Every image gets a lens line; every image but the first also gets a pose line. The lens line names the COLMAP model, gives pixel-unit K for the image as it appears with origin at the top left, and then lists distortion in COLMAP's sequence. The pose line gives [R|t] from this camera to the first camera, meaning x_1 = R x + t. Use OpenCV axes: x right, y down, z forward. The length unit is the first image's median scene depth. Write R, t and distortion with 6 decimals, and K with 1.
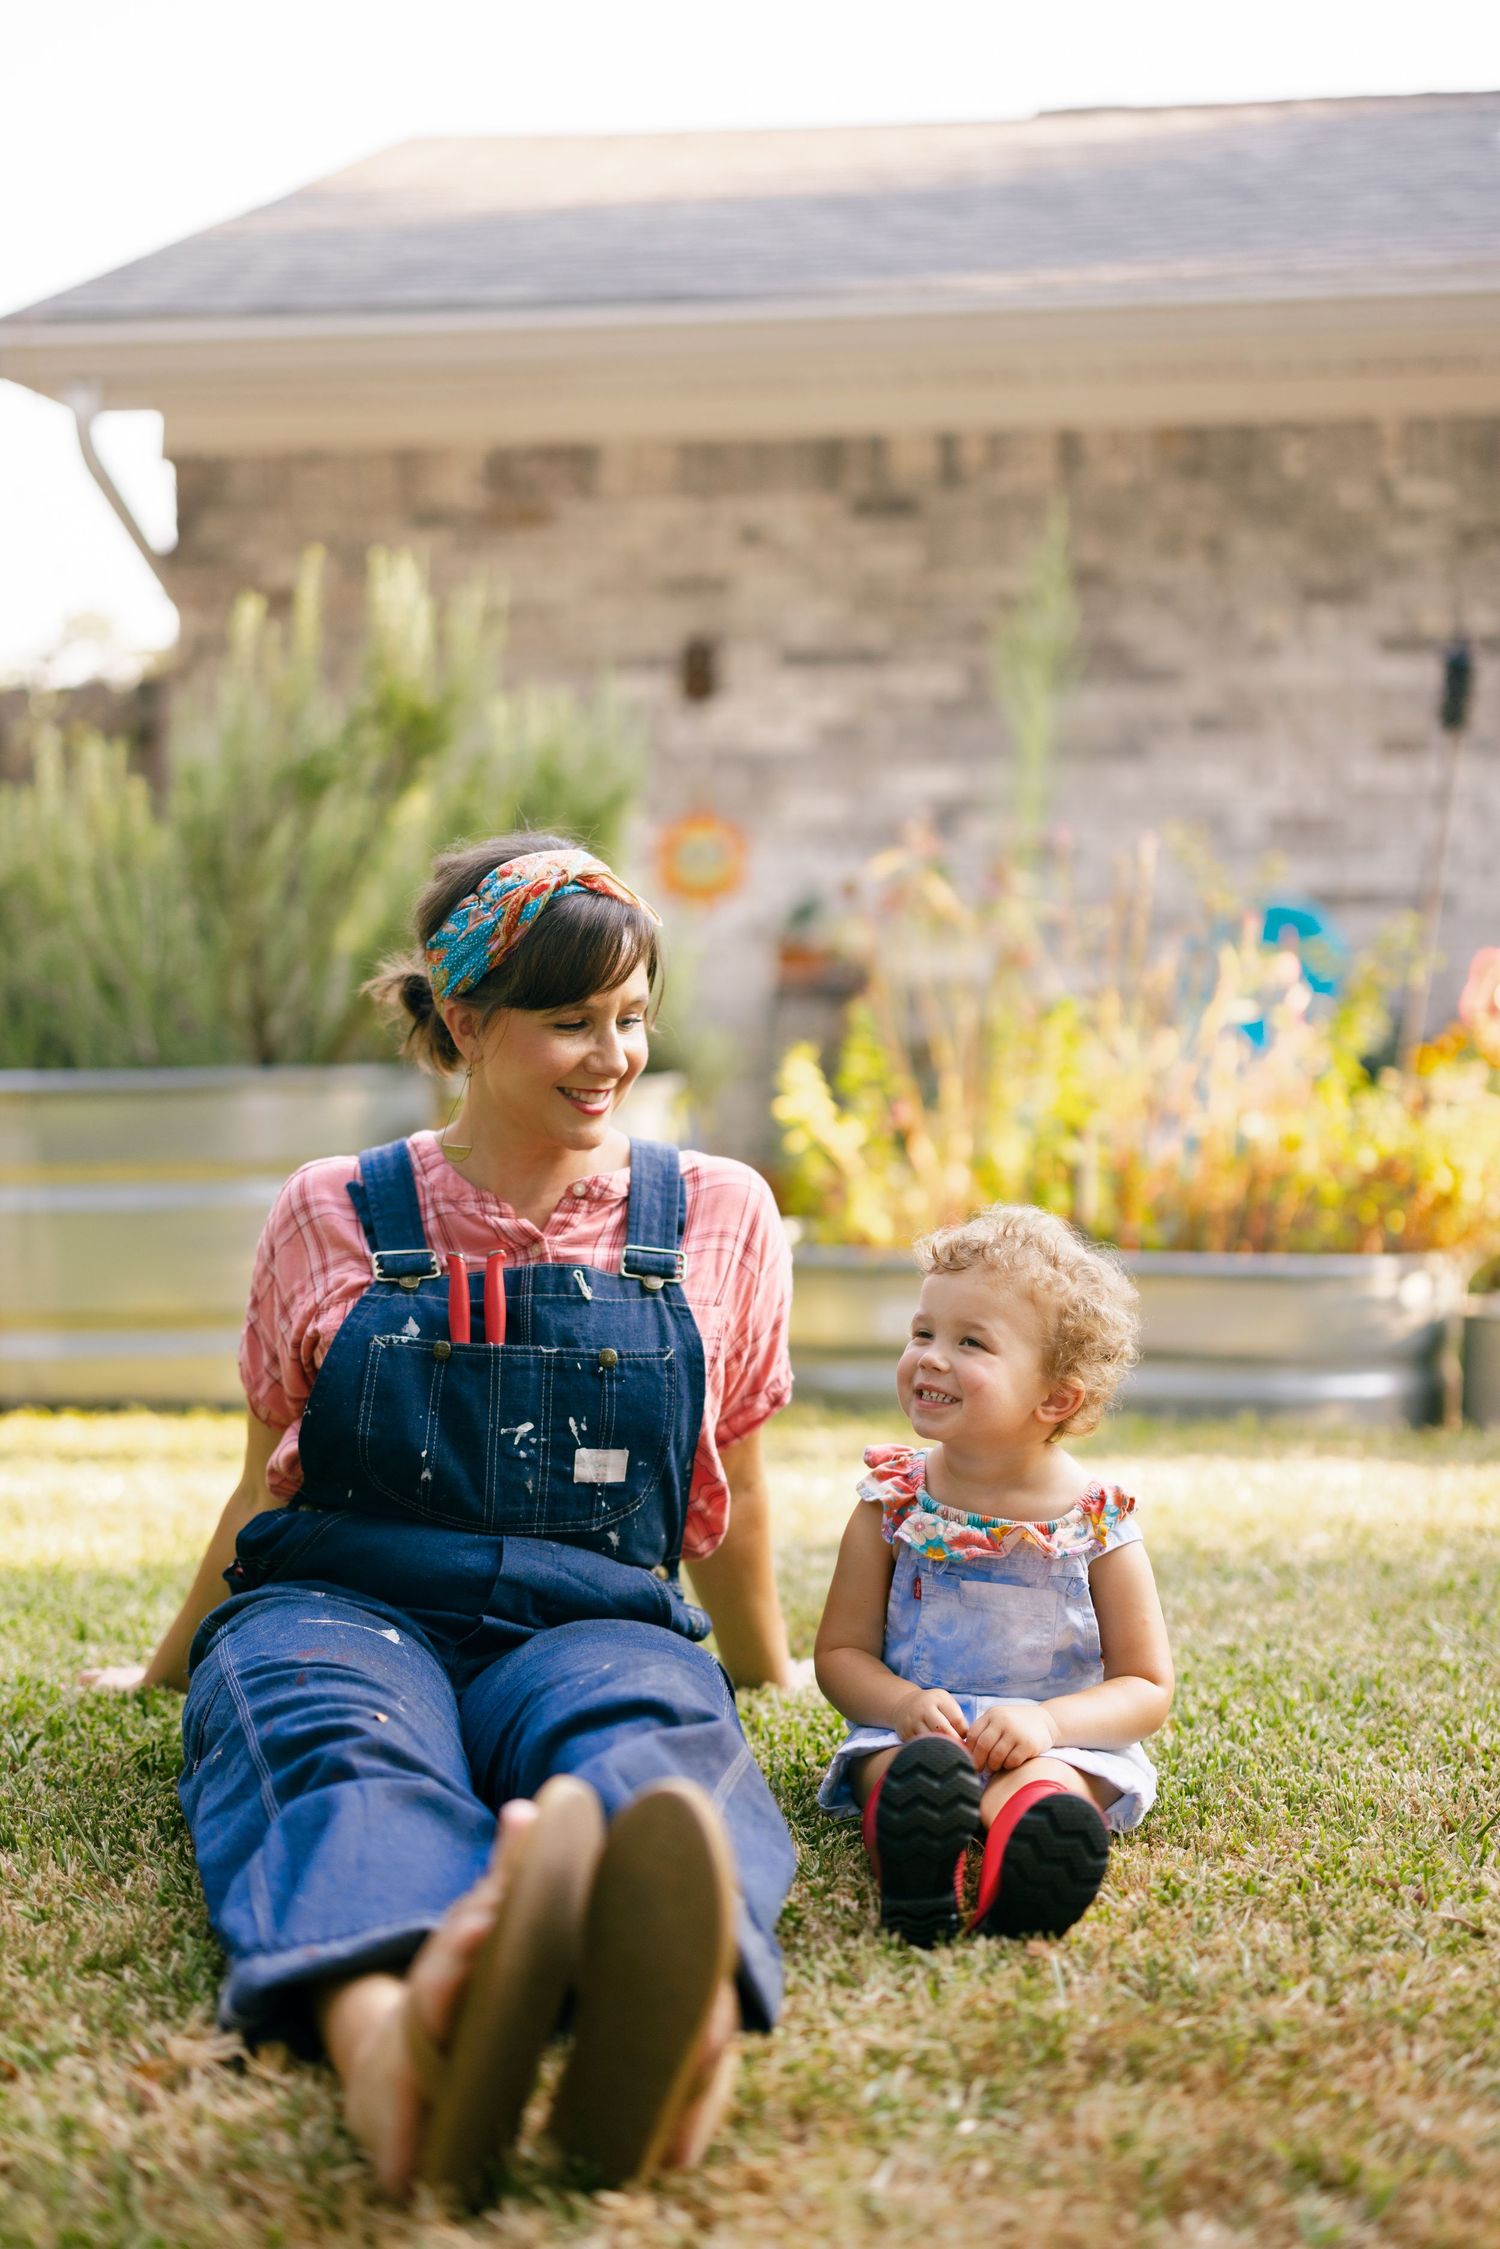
lens RADIAL K [[3389.1, 0, 750.0], [0, 3389.1, 1124.5], [0, 0, 1]] dist [-0.006781, 0.043237]
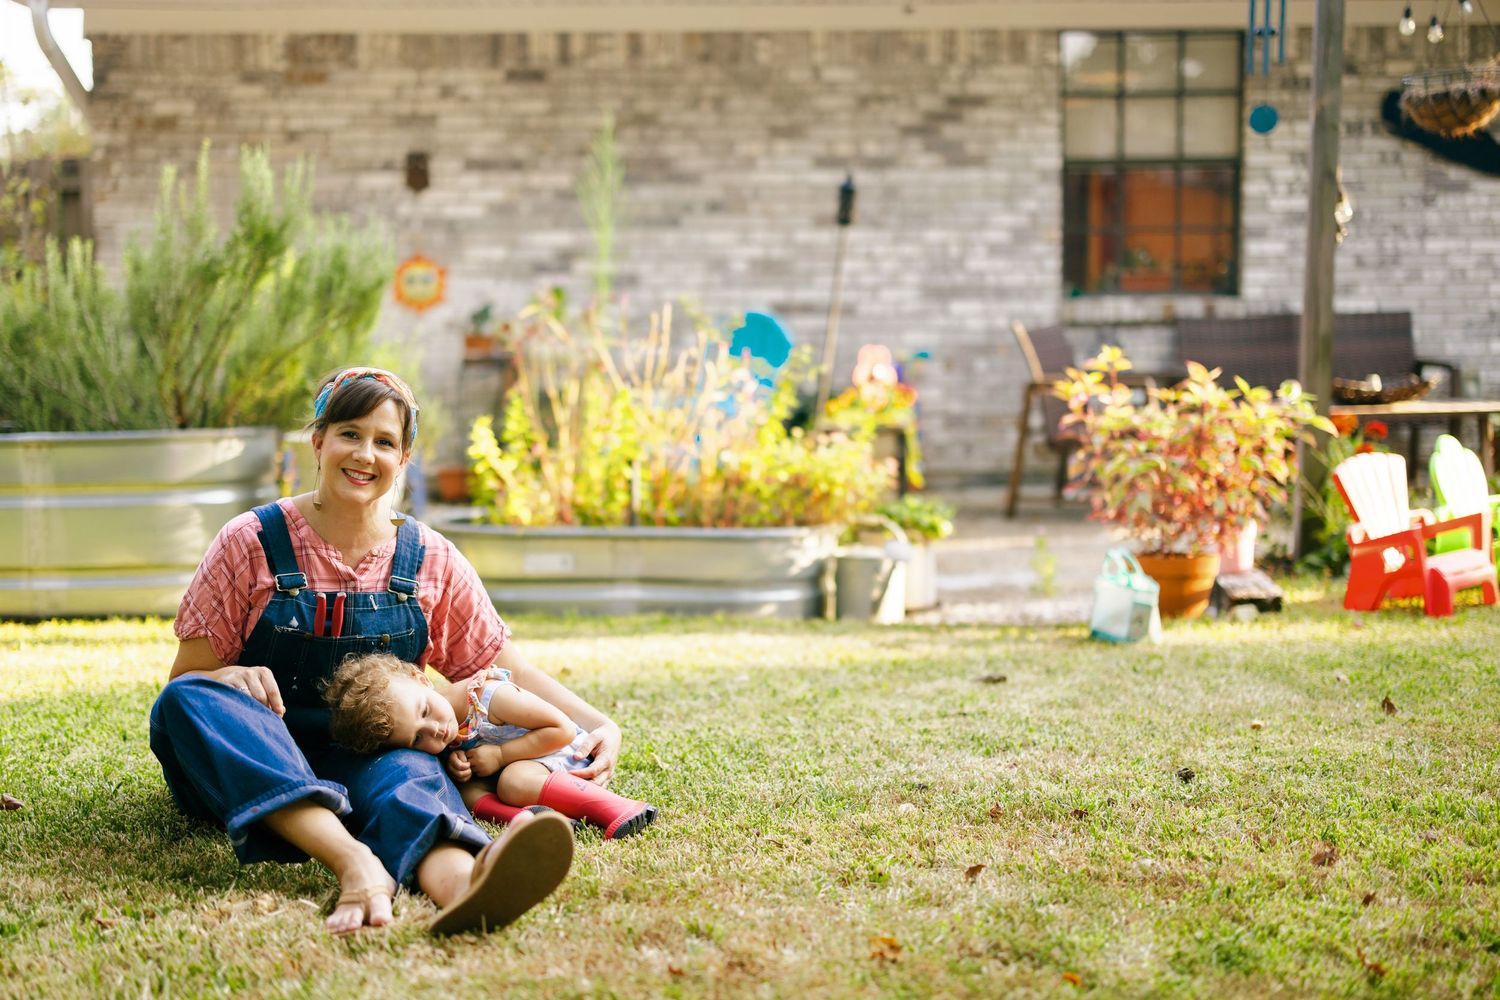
lens RADIAL K [[2220.7, 0, 750.0], [0, 2220.7, 500.0], [0, 0, 1]] dist [0.003986, -0.012700]
pose [[0.990632, -0.009270, 0.136246, -0.005165], [0.003631, 0.999129, 0.041575, -0.027640], [-0.136513, -0.040691, 0.989802, -0.220541]]
